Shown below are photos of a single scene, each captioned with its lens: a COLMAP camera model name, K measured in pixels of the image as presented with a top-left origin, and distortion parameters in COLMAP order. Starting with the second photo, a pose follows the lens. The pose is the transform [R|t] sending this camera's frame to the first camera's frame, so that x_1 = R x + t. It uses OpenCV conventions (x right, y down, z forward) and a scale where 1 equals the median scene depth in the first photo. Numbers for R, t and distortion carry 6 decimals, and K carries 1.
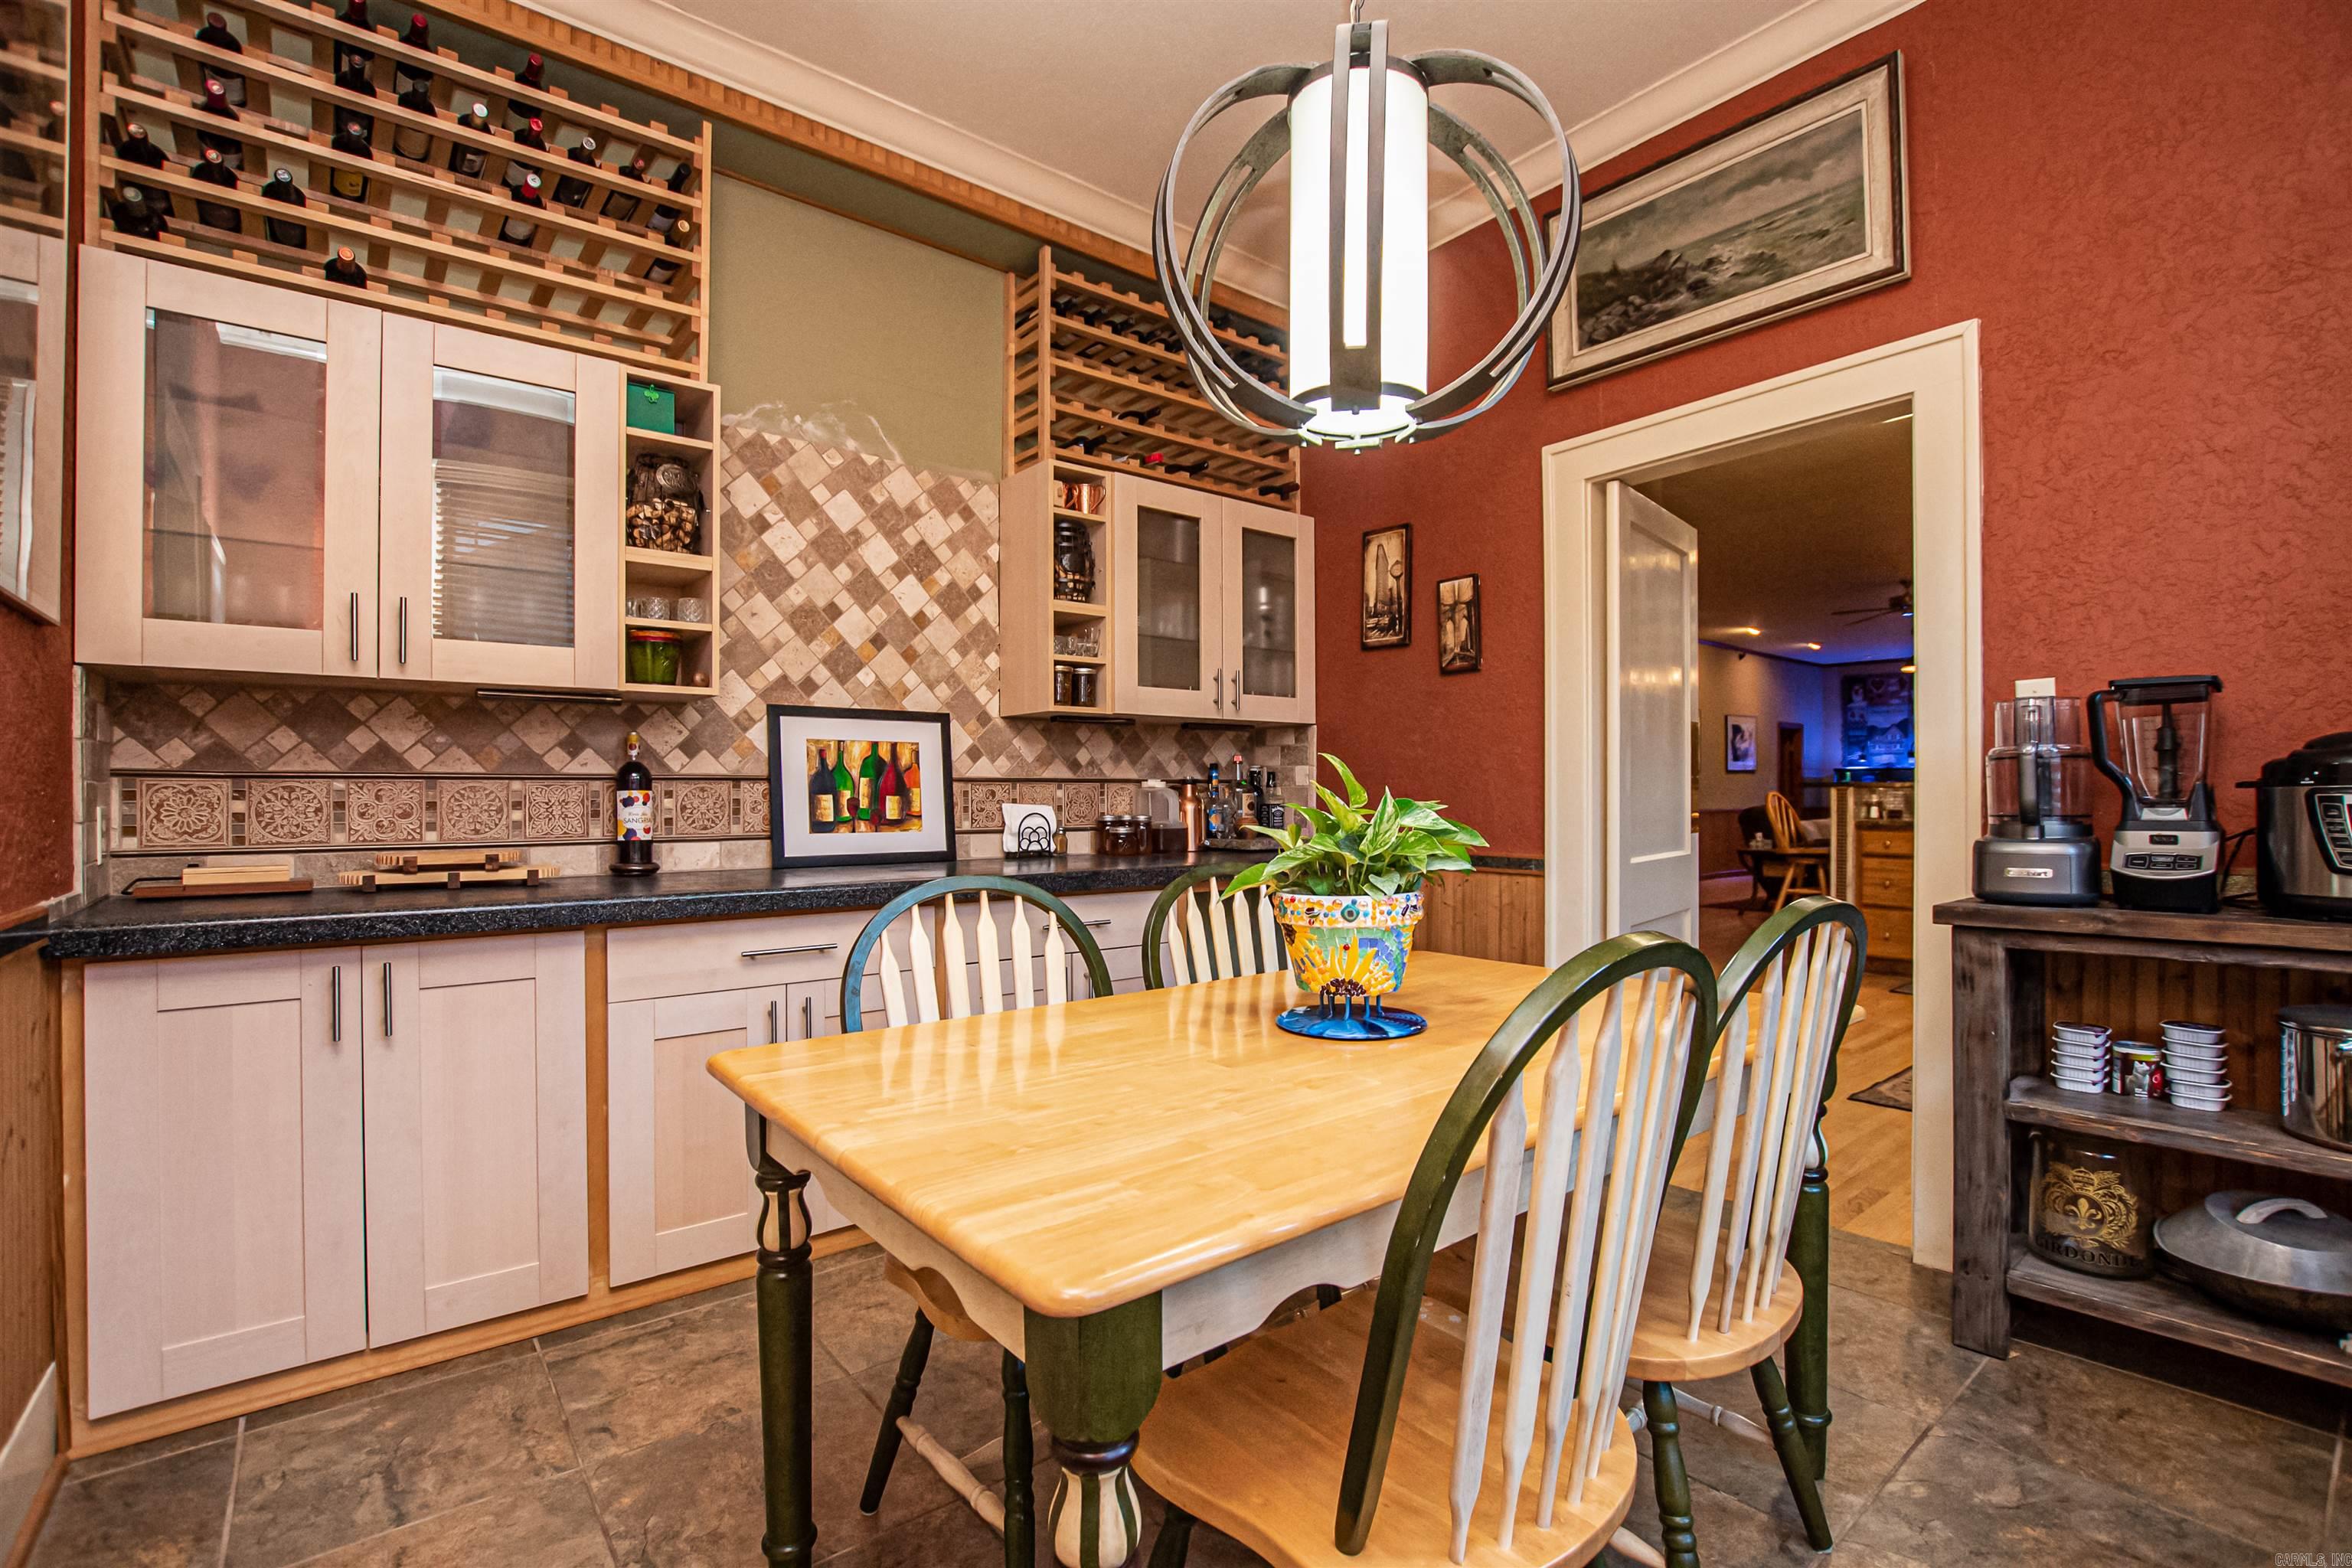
lens RADIAL K [[1034.2, 0, 1195.9], [0, 1034.2, 789.1], [0, 0, 1]] dist [-0.032511, 0.005069]
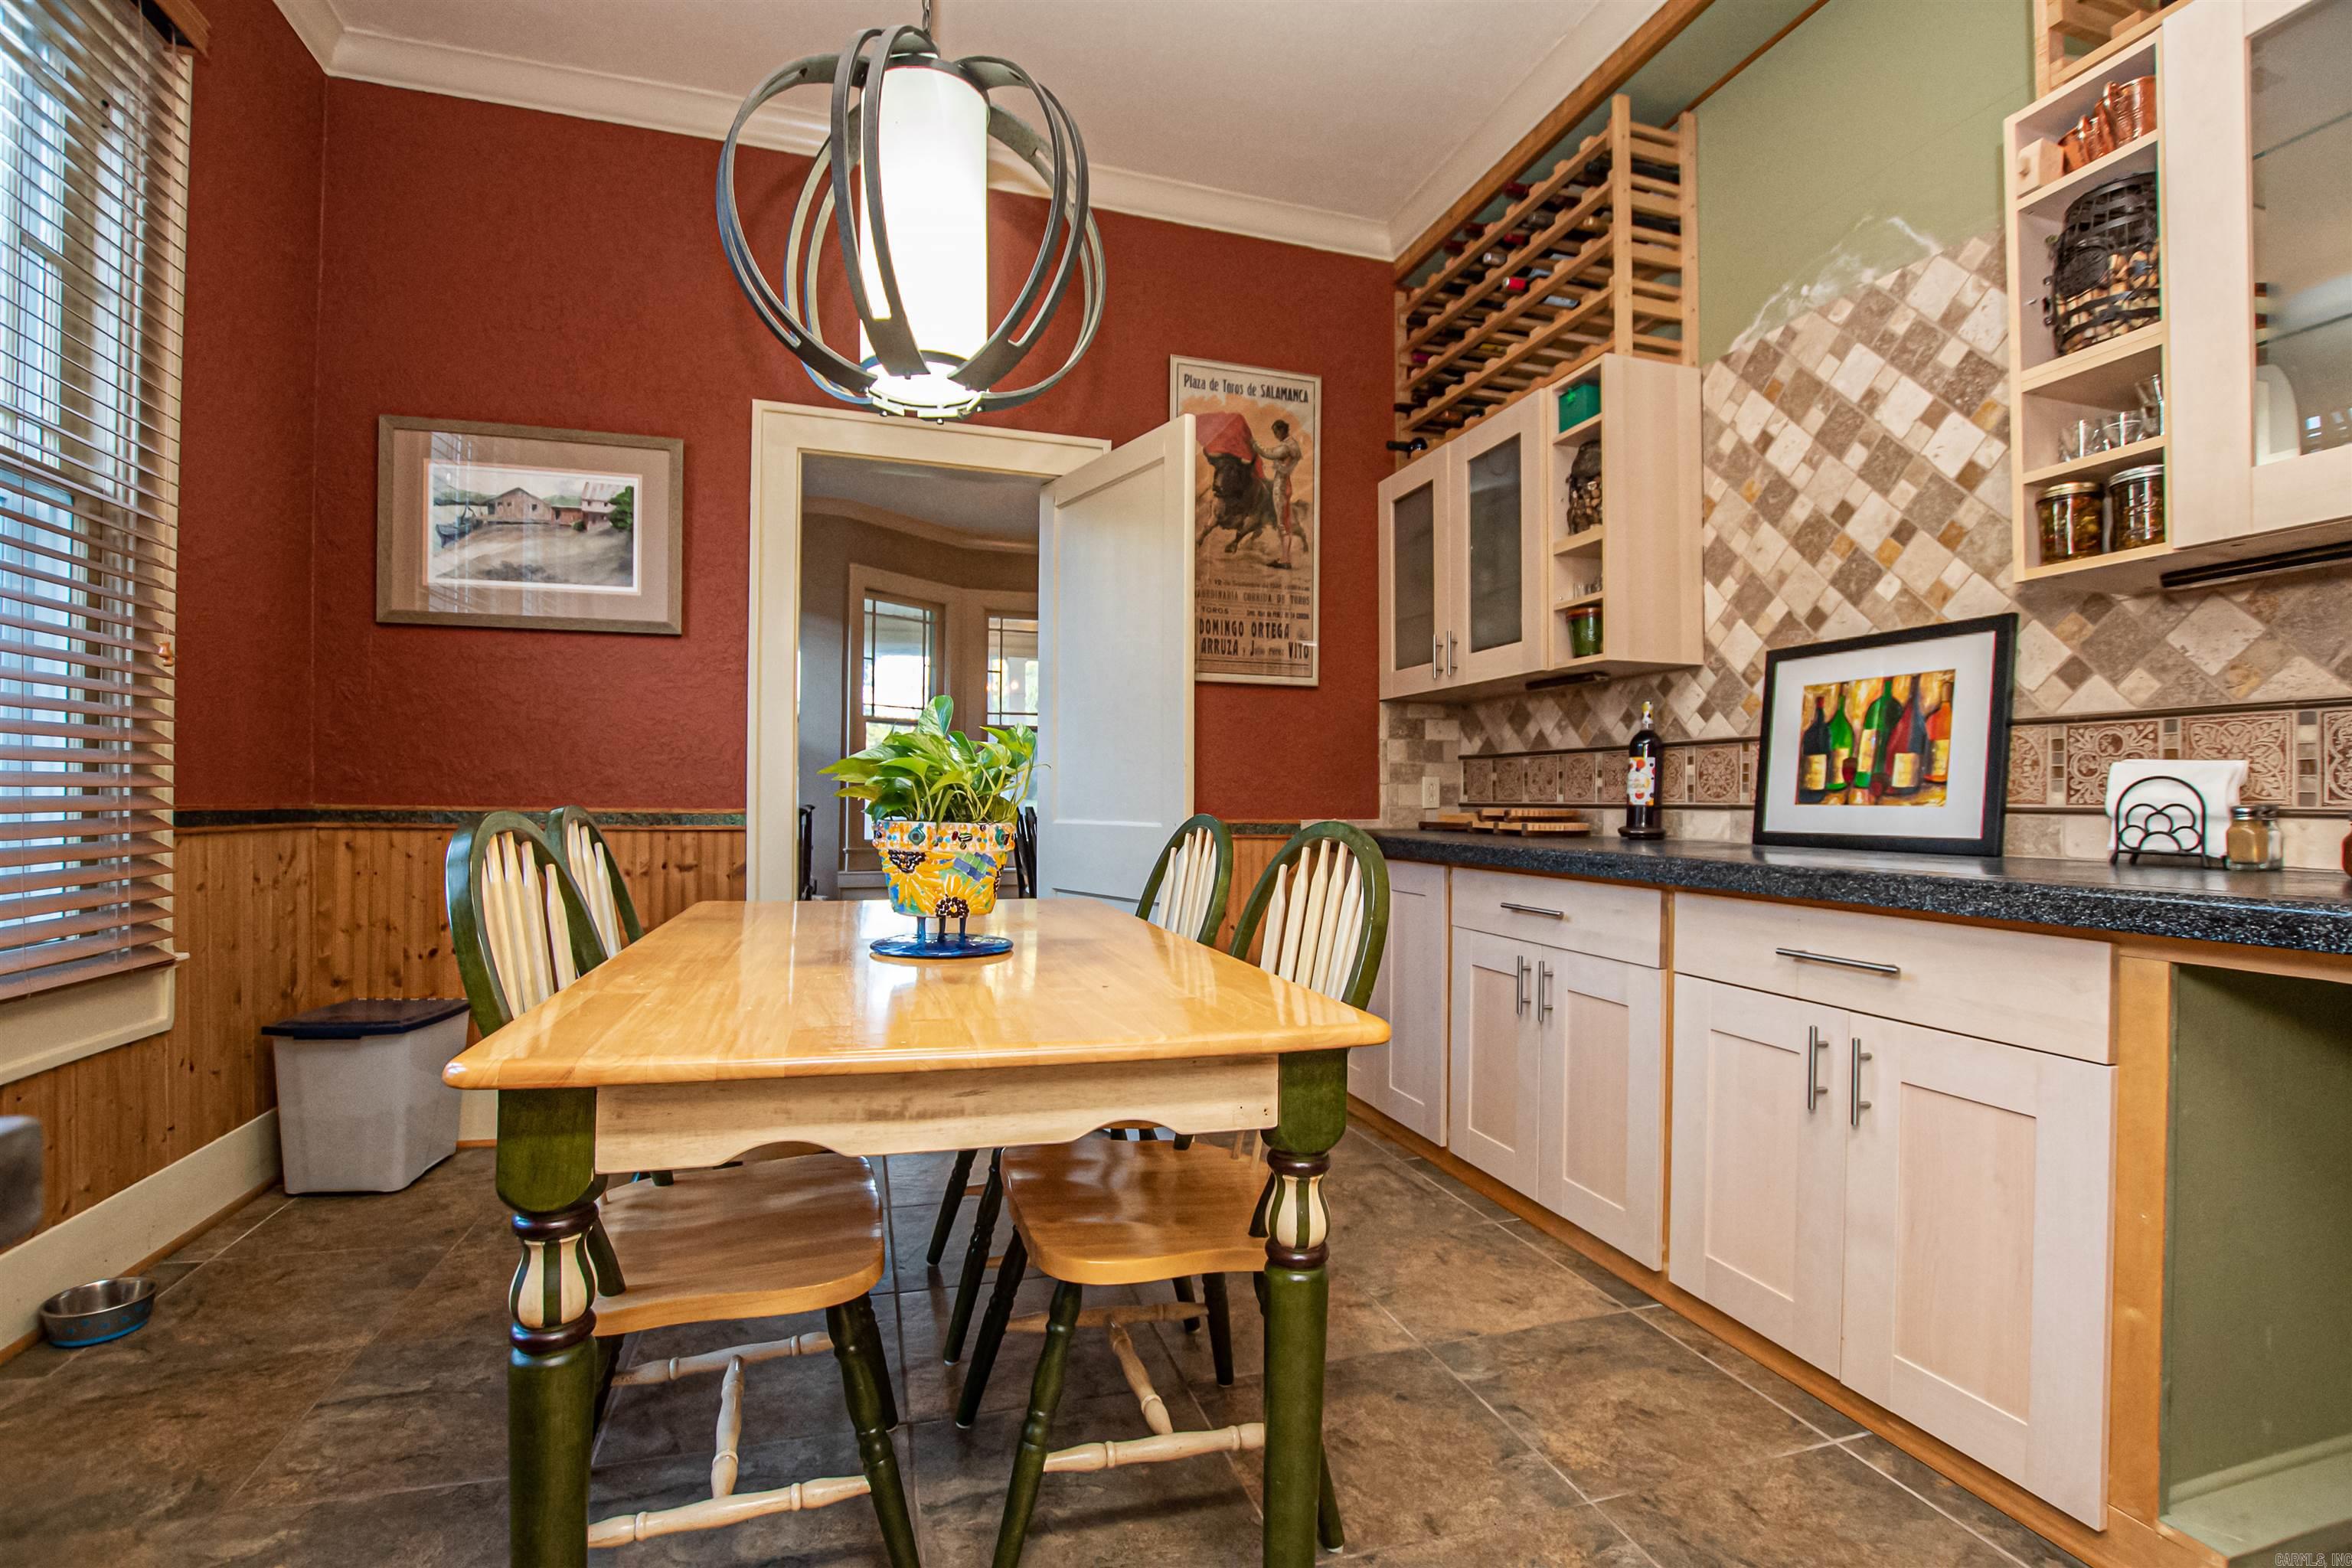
lens RADIAL K [[1034.2, 0, 1186.7], [0, 1034.2, 799.8], [0, 0, 1]] dist [-0.032511, 0.005069]
pose [[-0.356833, -0.001368, -0.934167, 0.517144], [-0.003191, 0.999995, -0.000246, 0.040059], [0.934163, 0.002893, -0.356835, 0.812626]]
